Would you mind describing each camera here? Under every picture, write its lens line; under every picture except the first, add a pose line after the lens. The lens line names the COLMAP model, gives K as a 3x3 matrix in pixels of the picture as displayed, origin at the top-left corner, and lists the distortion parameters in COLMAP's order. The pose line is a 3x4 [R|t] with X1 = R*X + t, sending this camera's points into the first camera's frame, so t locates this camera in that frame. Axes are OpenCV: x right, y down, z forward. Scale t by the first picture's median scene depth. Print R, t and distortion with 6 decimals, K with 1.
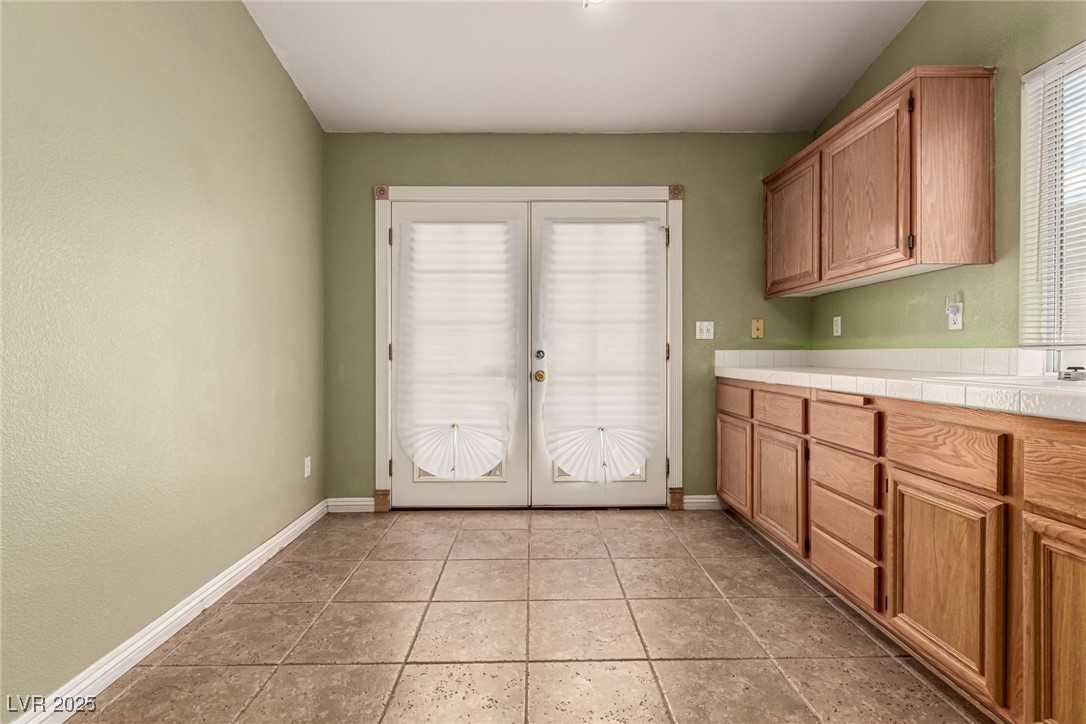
lens RADIAL K [[495.7, 0, 542.8], [0, 495.7, 348.6], [0, 0, 1]] dist [-0.000507, -0.000636]
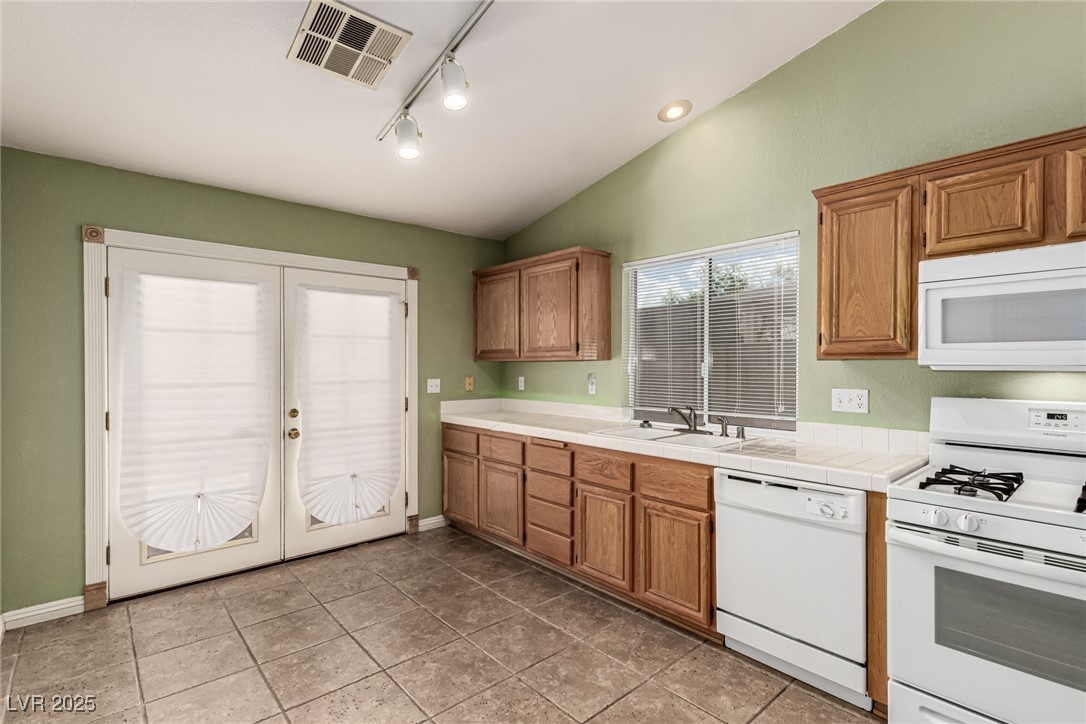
lens RADIAL K [[506.9, 0, 534.2], [0, 506.9, 357.2], [0, 0, 1]] dist [0.000719, -0.000790]
pose [[0.768403, 0.008235, 0.639913, -0.366728], [-0.004229, 0.999961, -0.007790, -0.121954], [-0.639952, 0.003280, 0.768408, -0.188308]]
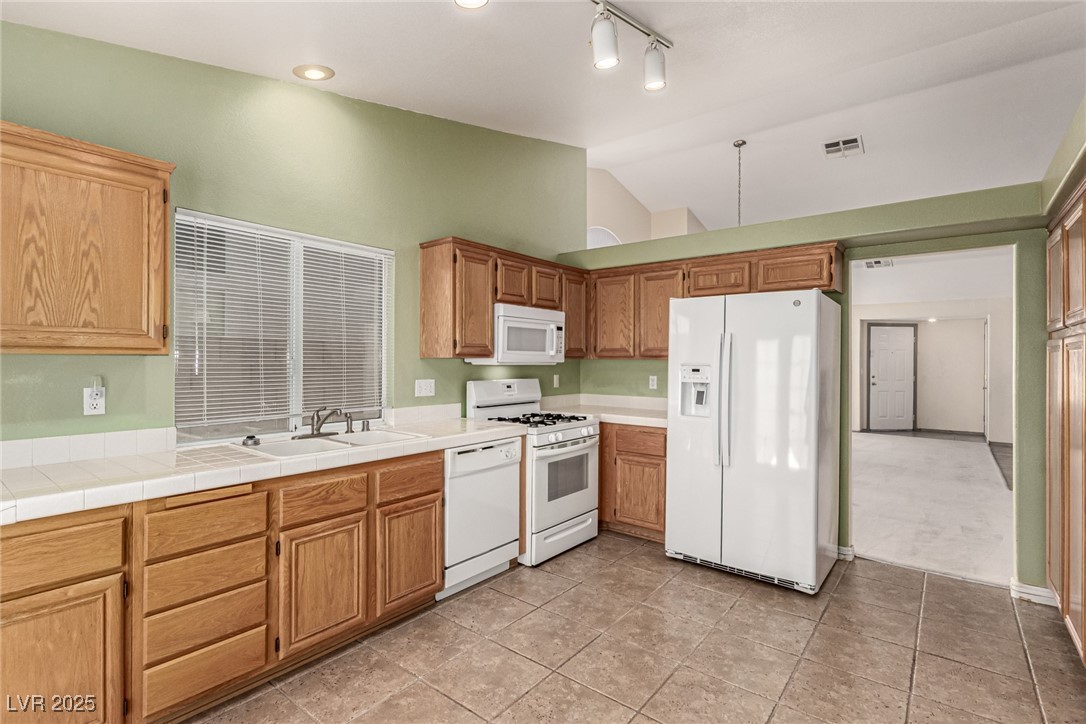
lens RADIAL K [[506.9, 0, 534.2], [0, 506.9, 357.2], [0, 0, 1]] dist [0.000719, -0.000790]
pose [[-0.759494, 0.003211, 0.650506, -0.371184], [-0.007536, 0.999877, -0.013733, -0.114526], [-0.650471, -0.015332, -0.759377, 0.957732]]
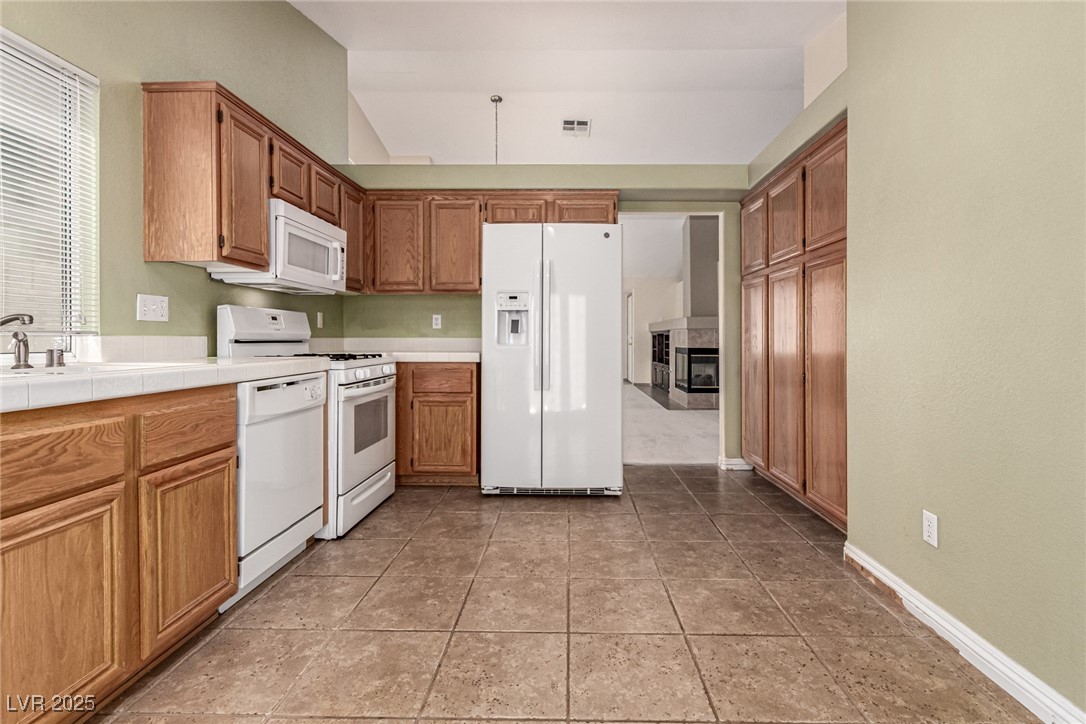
lens RADIAL K [[505.2, 0, 558.2], [0, 505.2, 336.7], [0, 0, 1]] dist [0.000257, -0.001104]
pose [[-0.998978, 0.001526, 0.045170, -0.029186], [0.000959, 0.999920, -0.012573, 0.005901], [-0.045186, -0.012517, -0.998900, 0.961712]]
